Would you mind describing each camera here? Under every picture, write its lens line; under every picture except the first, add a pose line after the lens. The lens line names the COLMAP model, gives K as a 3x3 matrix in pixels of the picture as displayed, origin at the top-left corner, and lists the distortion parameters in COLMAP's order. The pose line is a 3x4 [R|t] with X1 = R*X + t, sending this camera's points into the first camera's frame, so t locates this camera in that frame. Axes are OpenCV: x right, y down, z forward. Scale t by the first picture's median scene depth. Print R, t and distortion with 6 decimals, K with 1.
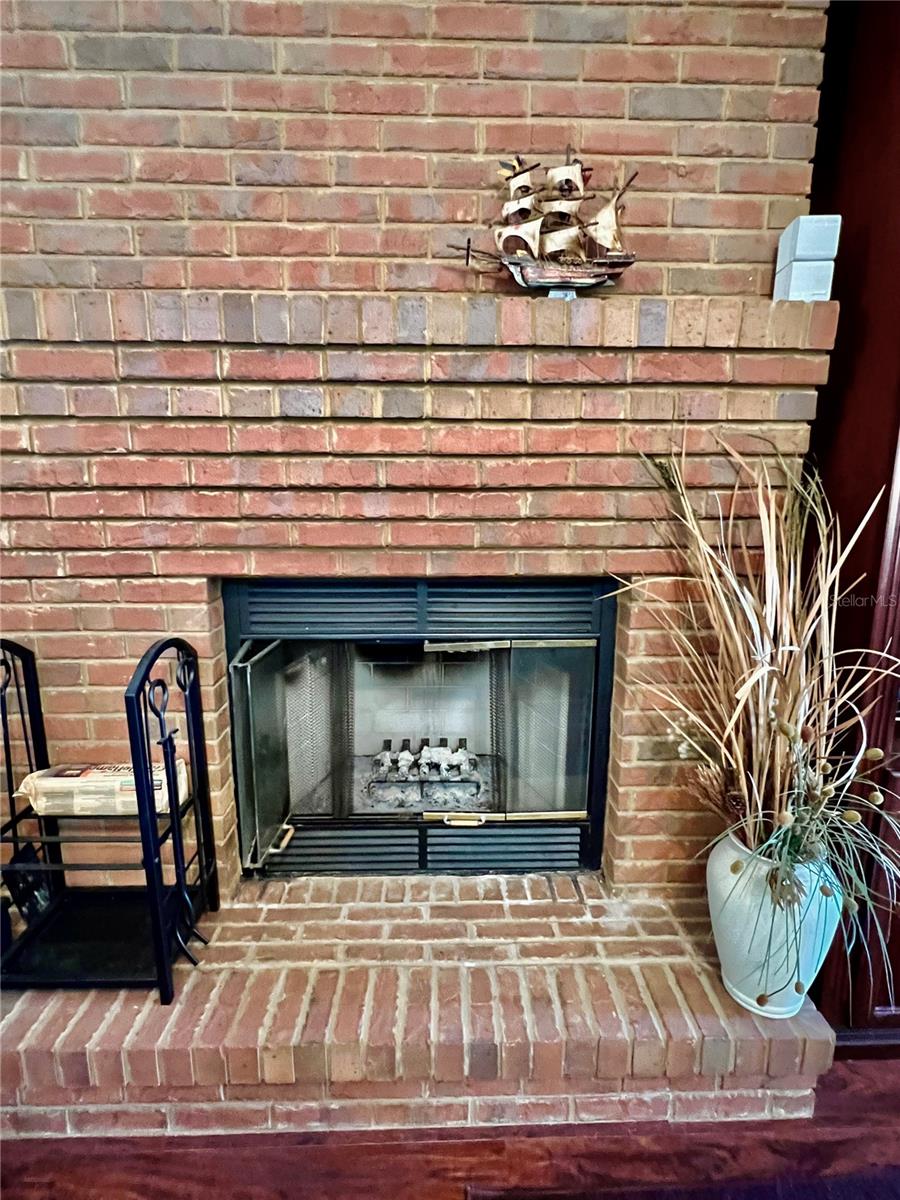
lens RADIAL K [[645.2, 0, 448.3], [0, 645.2, 604.1], [0, 0, 1]] dist [-0.017717, 0.000251]
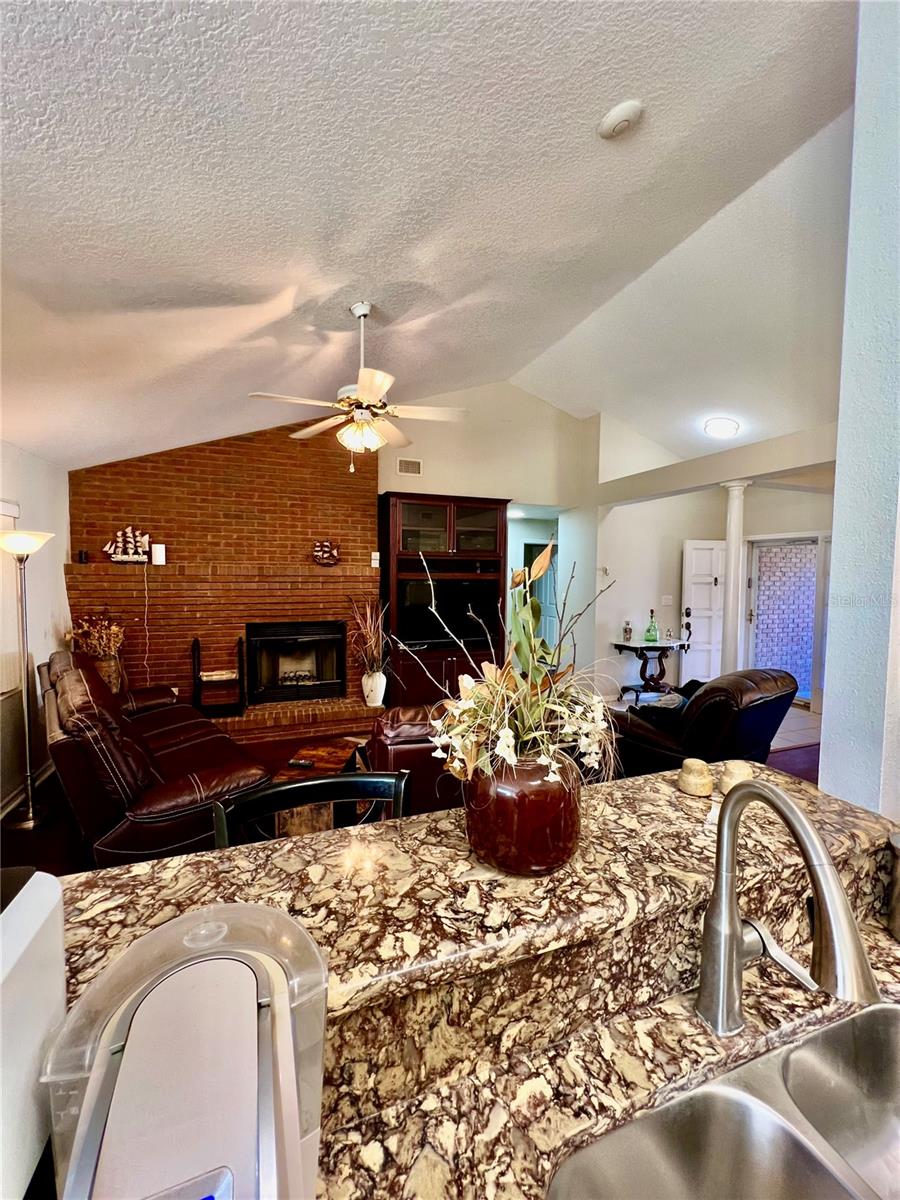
lens RADIAL K [[477.4, 0, 446.6], [0, 477.4, 598.8], [0, 0, 1]] dist [-0.001075, 0.000702]
pose [[0.949716, -0.014576, 0.312773, -0.107388], [0.055117, 0.991100, -0.121172, 0.285132], [-0.308223, 0.132318, 0.942067, -2.730777]]
